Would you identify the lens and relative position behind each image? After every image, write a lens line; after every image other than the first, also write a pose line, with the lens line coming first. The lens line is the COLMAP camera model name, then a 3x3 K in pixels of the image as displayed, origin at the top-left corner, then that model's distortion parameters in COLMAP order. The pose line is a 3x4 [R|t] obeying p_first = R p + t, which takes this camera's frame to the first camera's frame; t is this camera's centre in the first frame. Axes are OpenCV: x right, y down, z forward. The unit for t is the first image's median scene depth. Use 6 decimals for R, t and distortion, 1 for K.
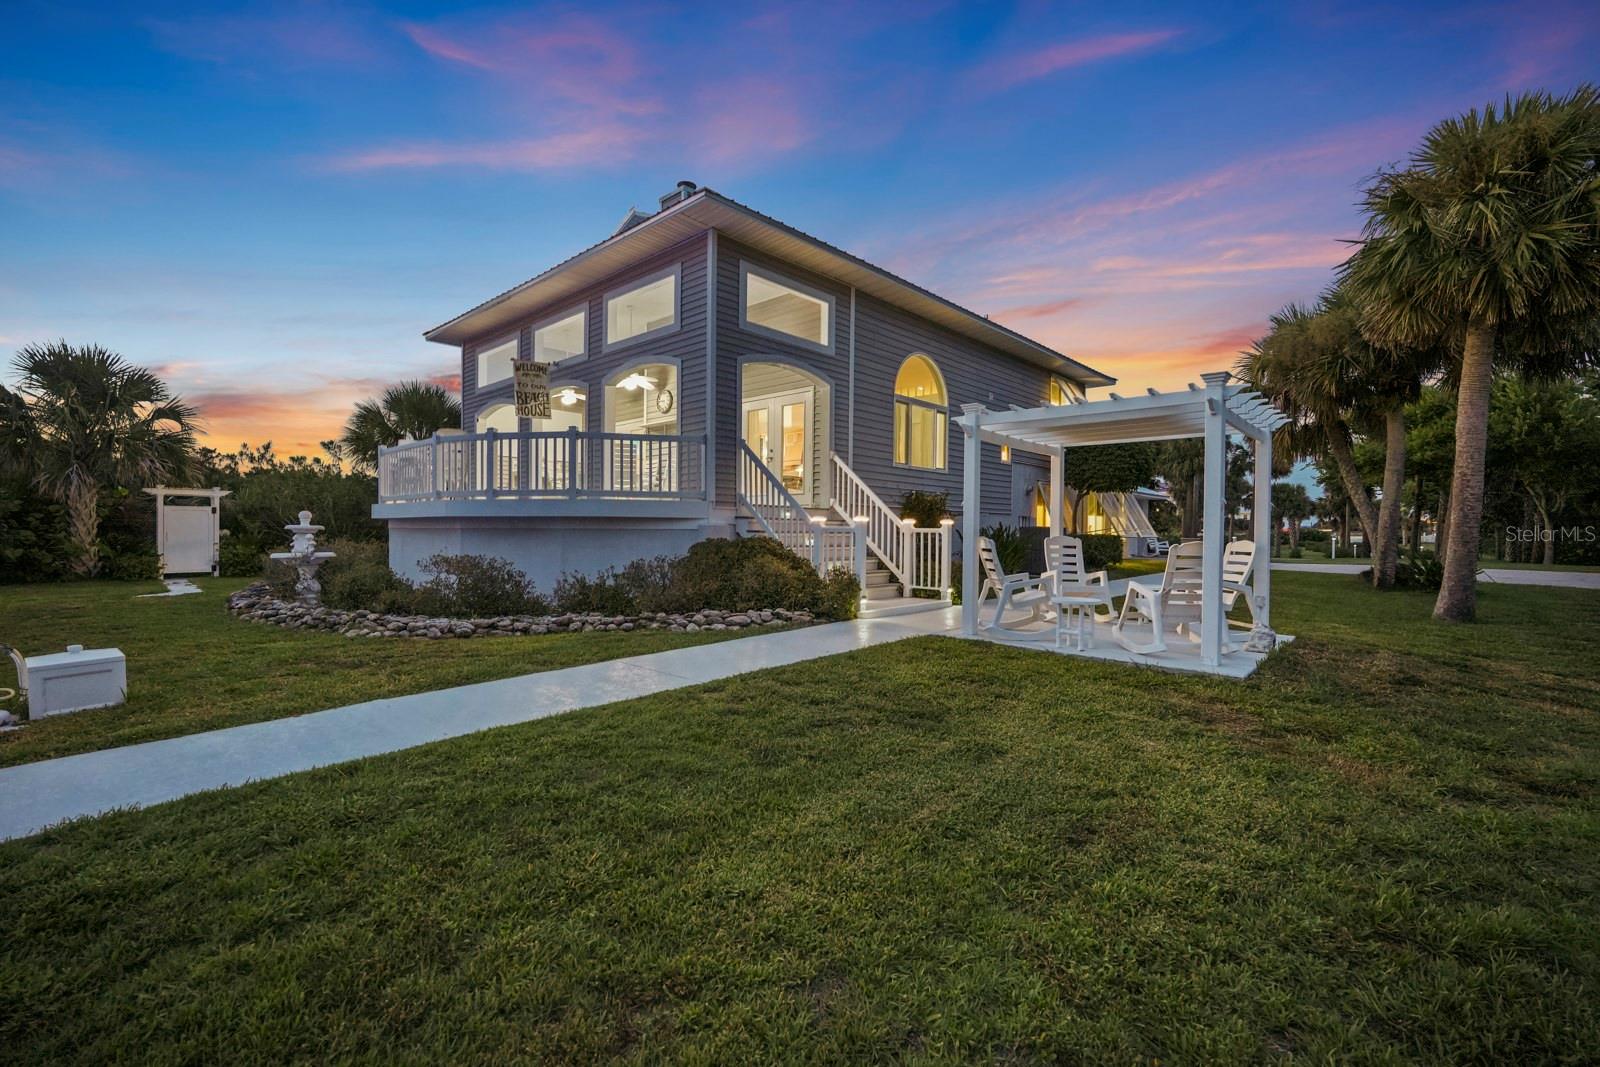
lens RADIAL K [[702.4, 0, 800.0], [0, 702.4, 533.5], [0, 0, 1]] dist [-0.002375, -0.000075]
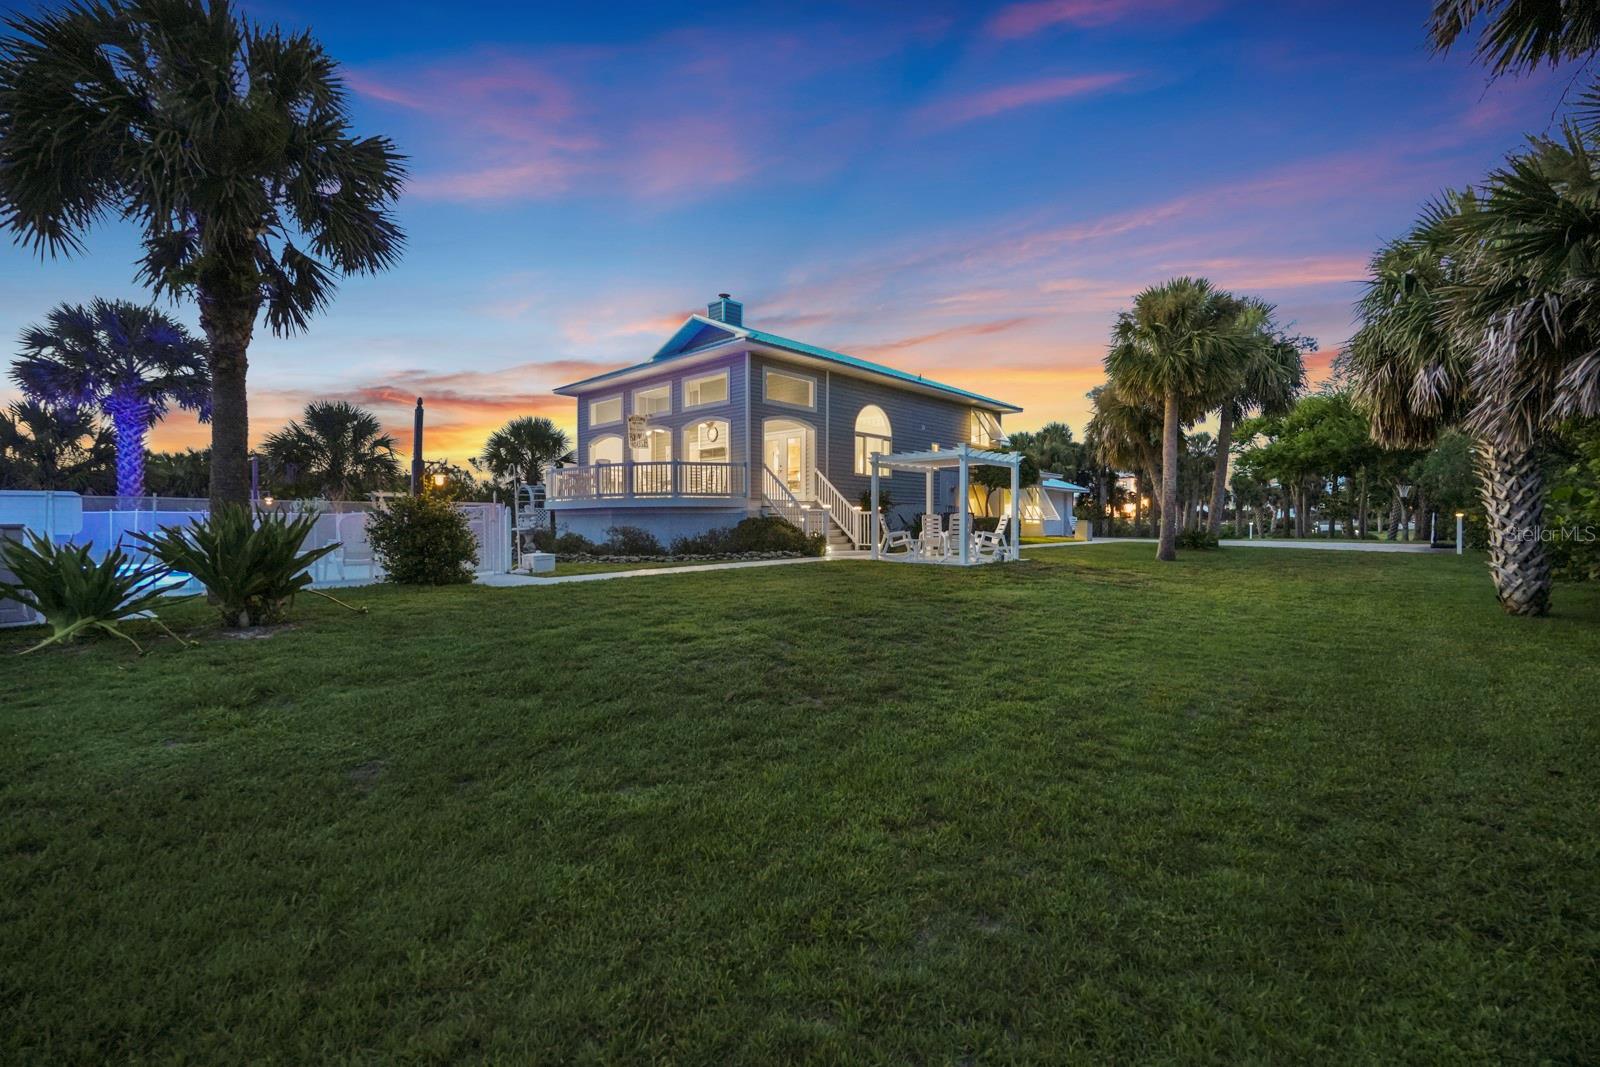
lens RADIAL K [[702.4, 0, 800.0], [0, 702.4, 533.5], [0, 0, 1]] dist [-0.002375, -0.000075]
pose [[0.999895, -0.008085, -0.012029, 0.028693], [0.008180, 0.999935, 0.007941, 0.032429], [0.011964, -0.008038, 0.999896, -0.796703]]
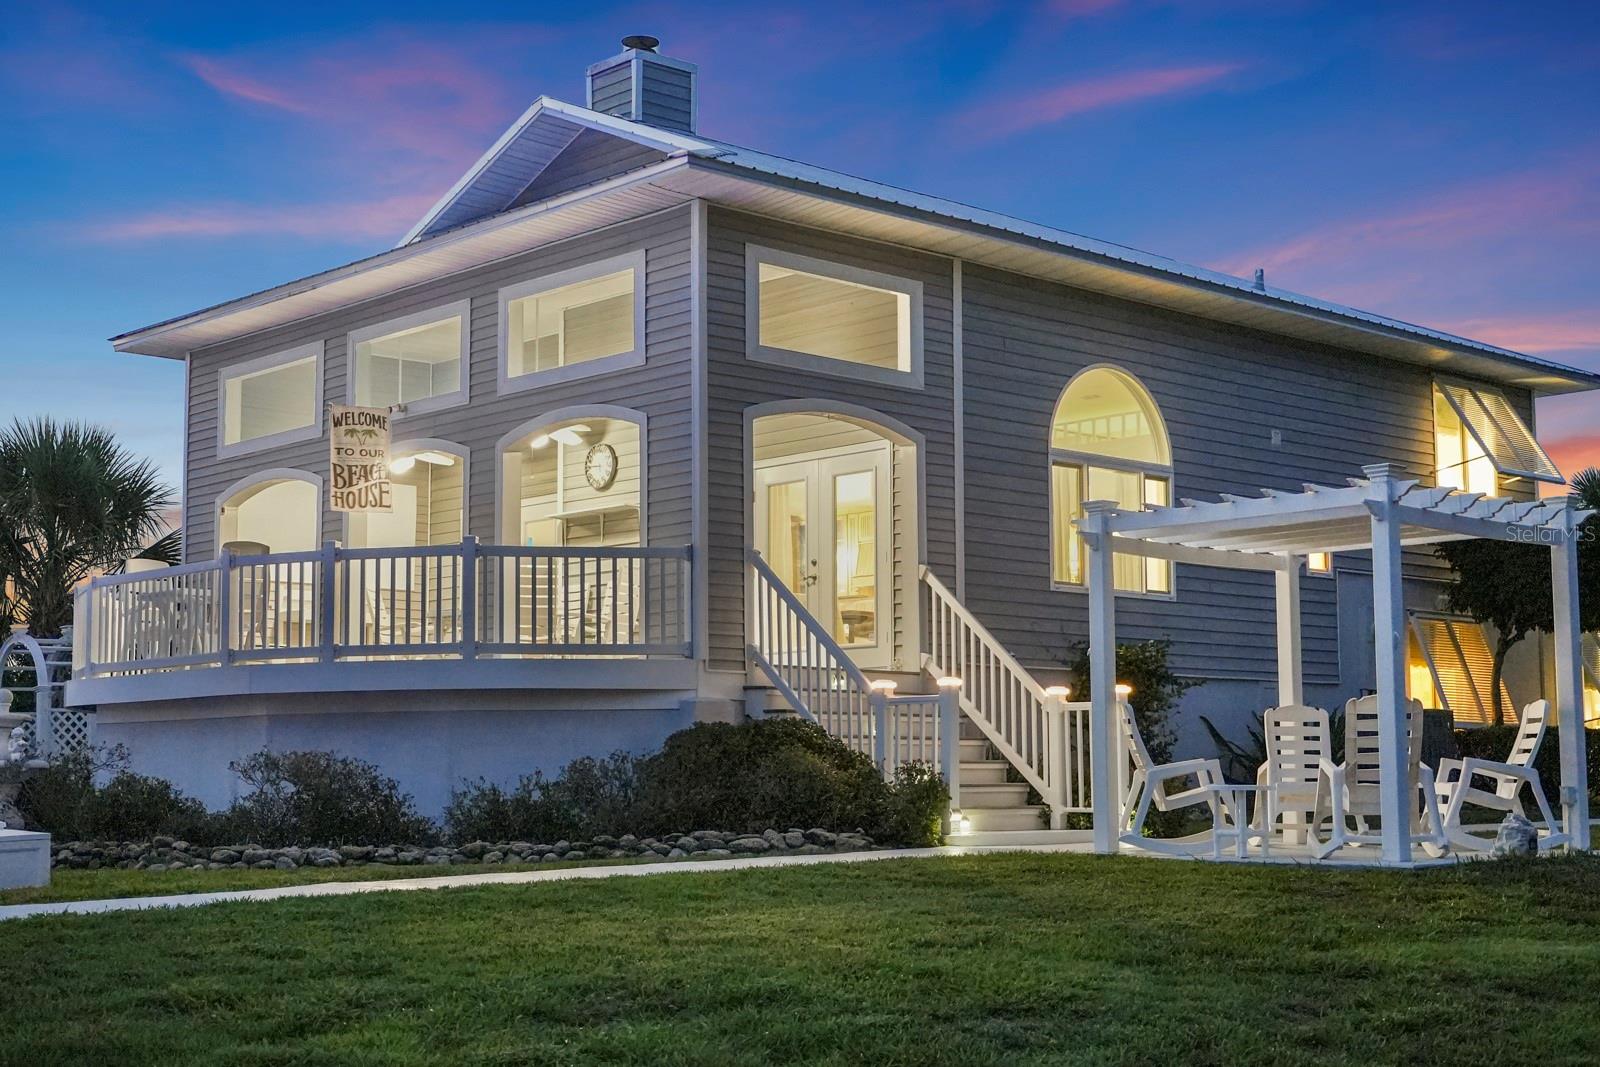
lens RADIAL K [[2215.0, 0, 800.0], [0, 2215.0, 533.5], [0, 0, 1]] dist [0.003219, 0.020622]
pose [[0.997523, -0.021407, -0.067004, 0.072842], [0.013601, 0.993289, -0.114860, 0.057150], [0.069014, 0.113664, 0.991119, -0.752522]]
